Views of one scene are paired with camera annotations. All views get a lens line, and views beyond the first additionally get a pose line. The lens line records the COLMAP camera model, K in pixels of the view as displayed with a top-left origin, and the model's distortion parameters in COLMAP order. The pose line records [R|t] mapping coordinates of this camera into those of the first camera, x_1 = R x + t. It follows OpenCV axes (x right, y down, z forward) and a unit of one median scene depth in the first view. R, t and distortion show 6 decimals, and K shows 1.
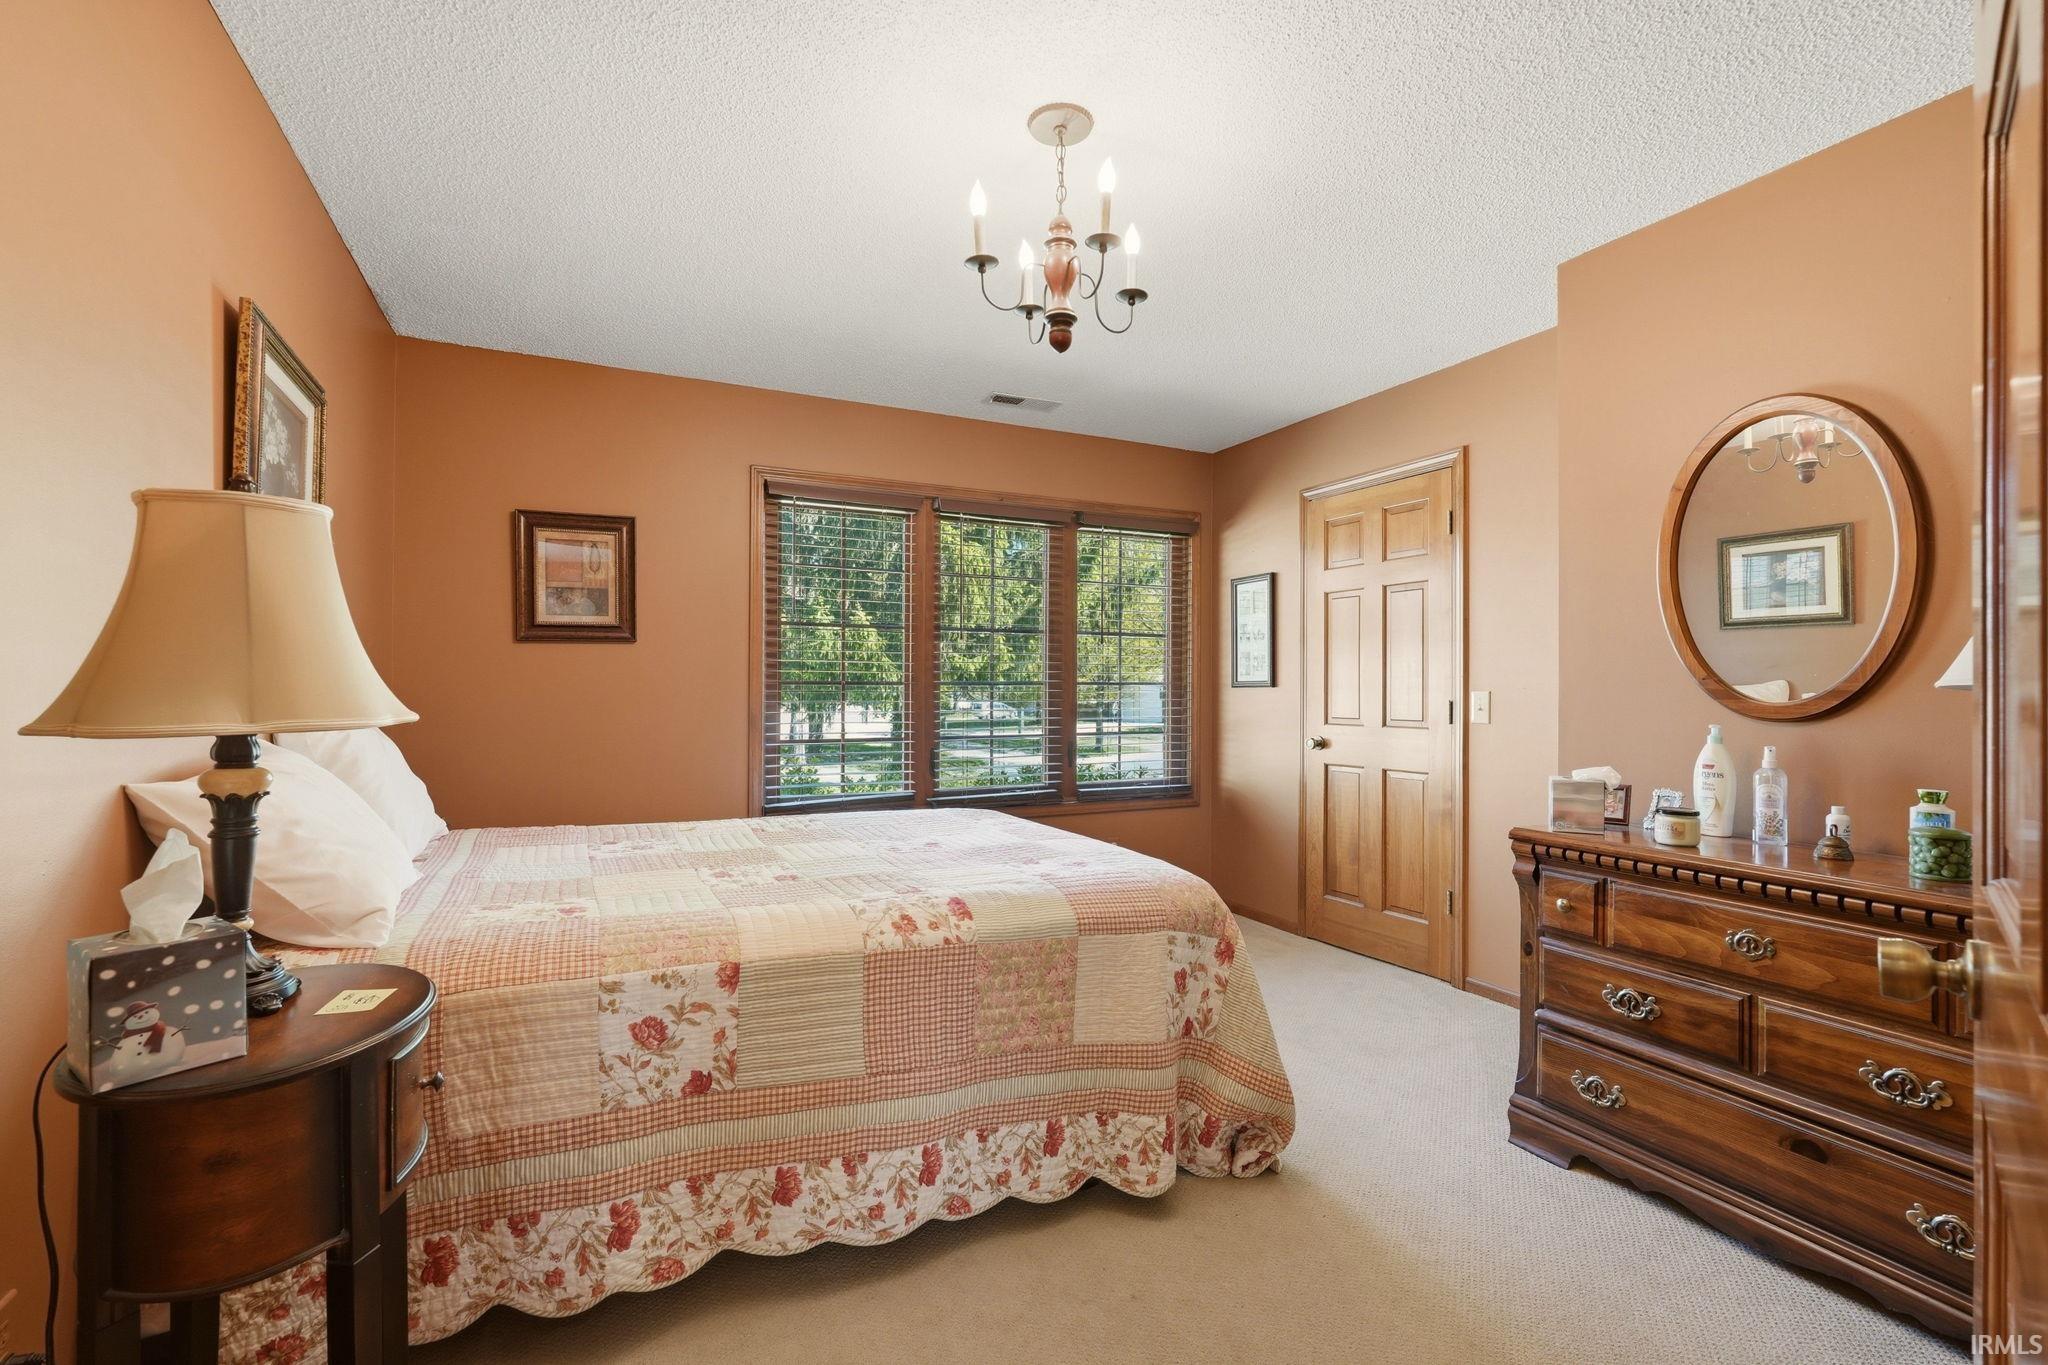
lens RADIAL K [[892.0, 0, 1027.3], [0, 892.0, 678.6], [0, 0, 1]] dist [-0.001543, 0.000849]
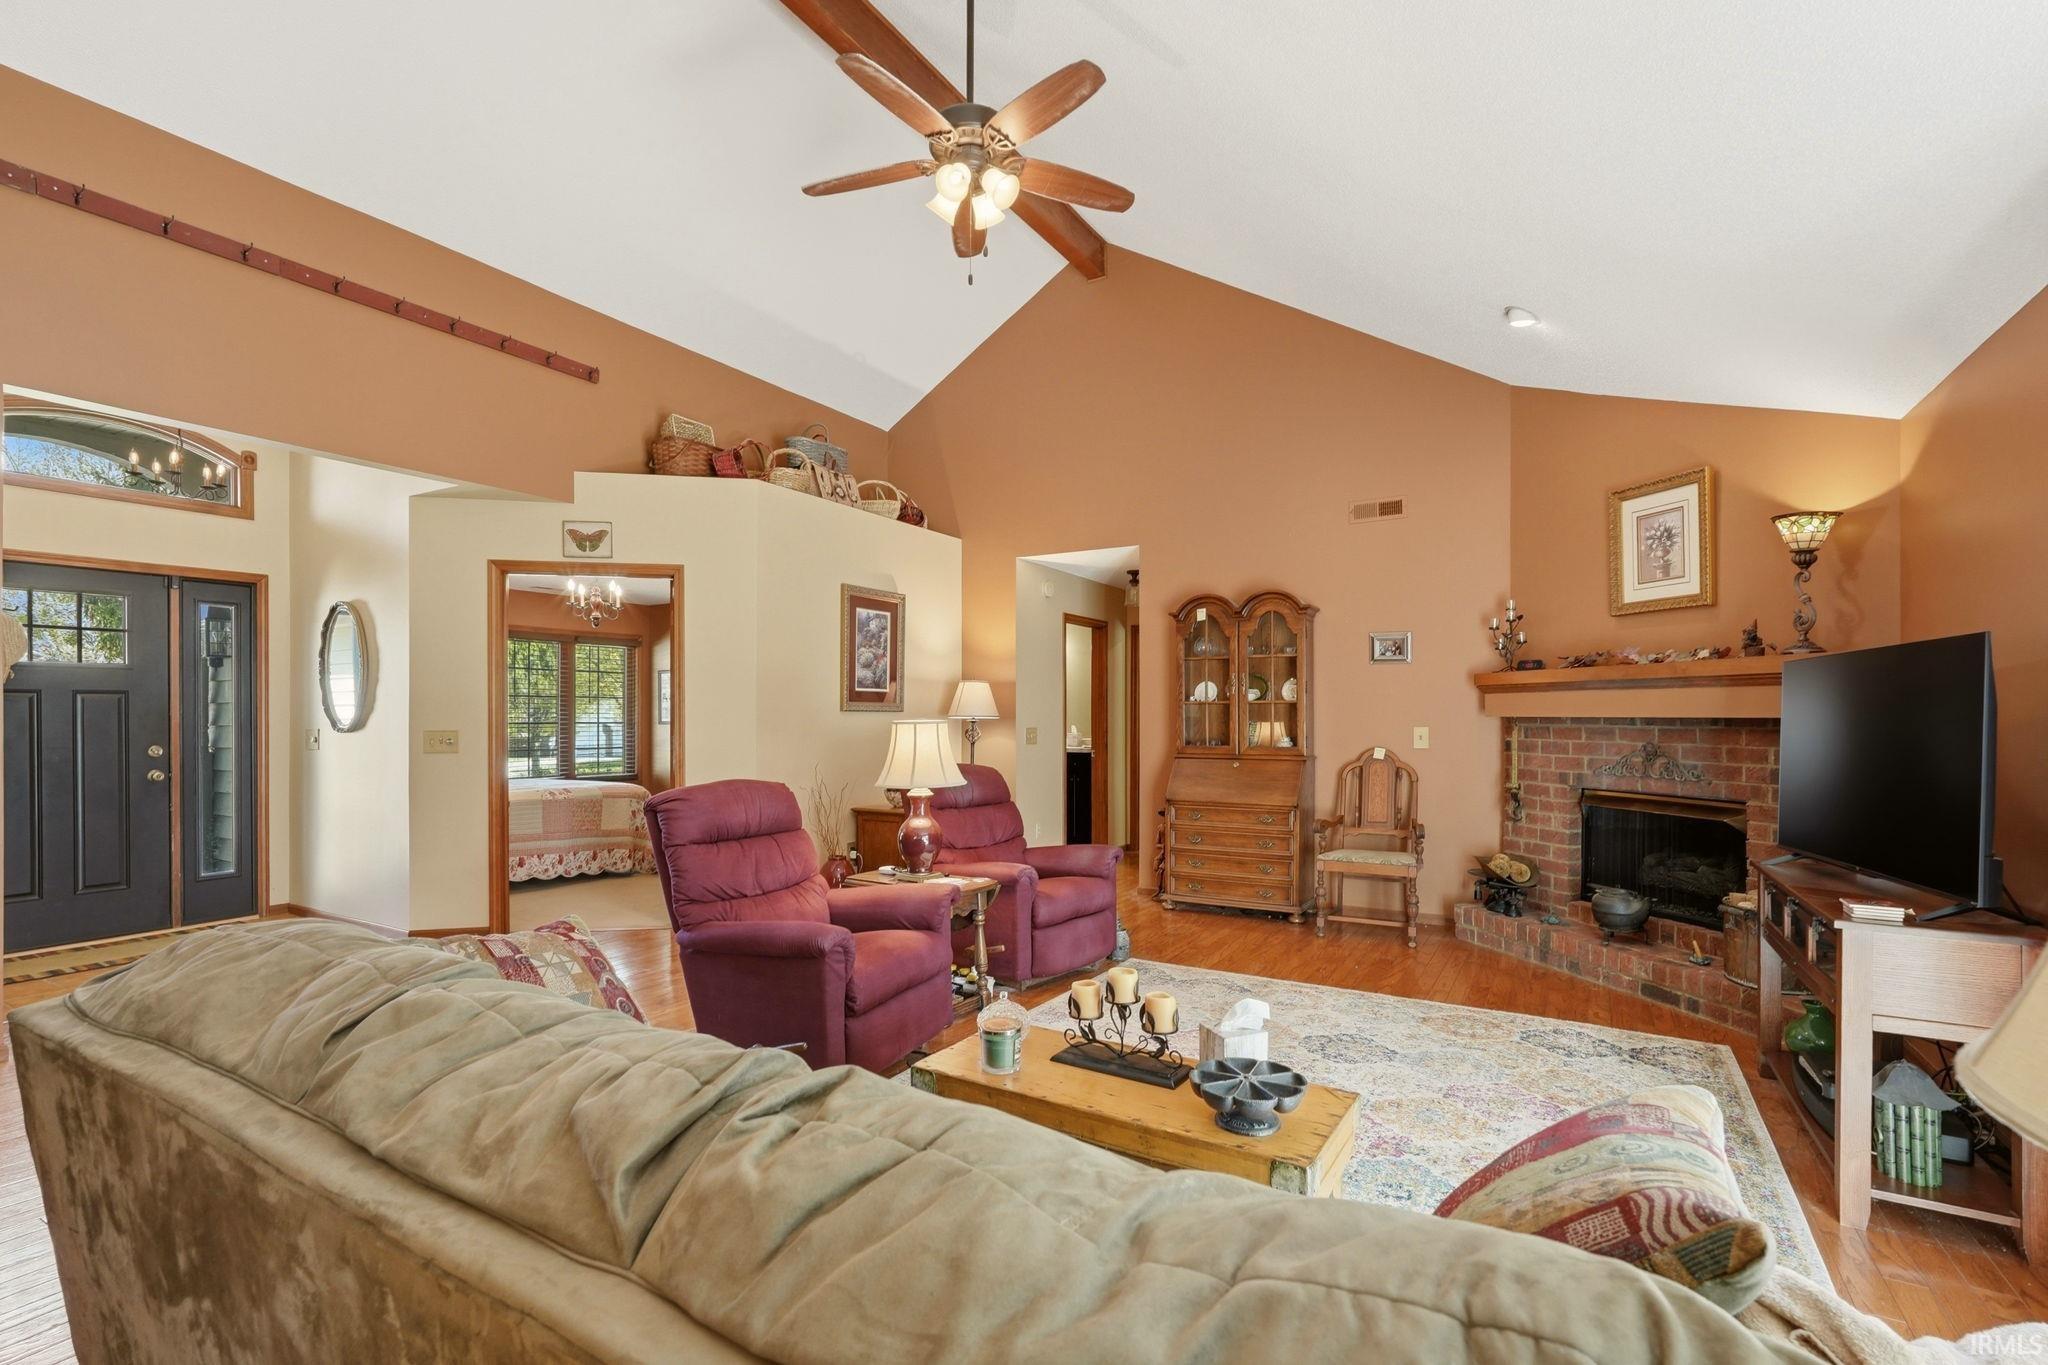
lens RADIAL K [[928.6, 0, 1014.3], [0, 928.6, 717.4], [0, 0, 1]] dist [-0.022023, -0.000102]
pose [[0.842455, -0.001225, 0.538765, -0.528982], [-0.002616, 0.999976, 0.006365, -0.055635], [-0.538760, -0.006771, 0.842432, -2.889970]]
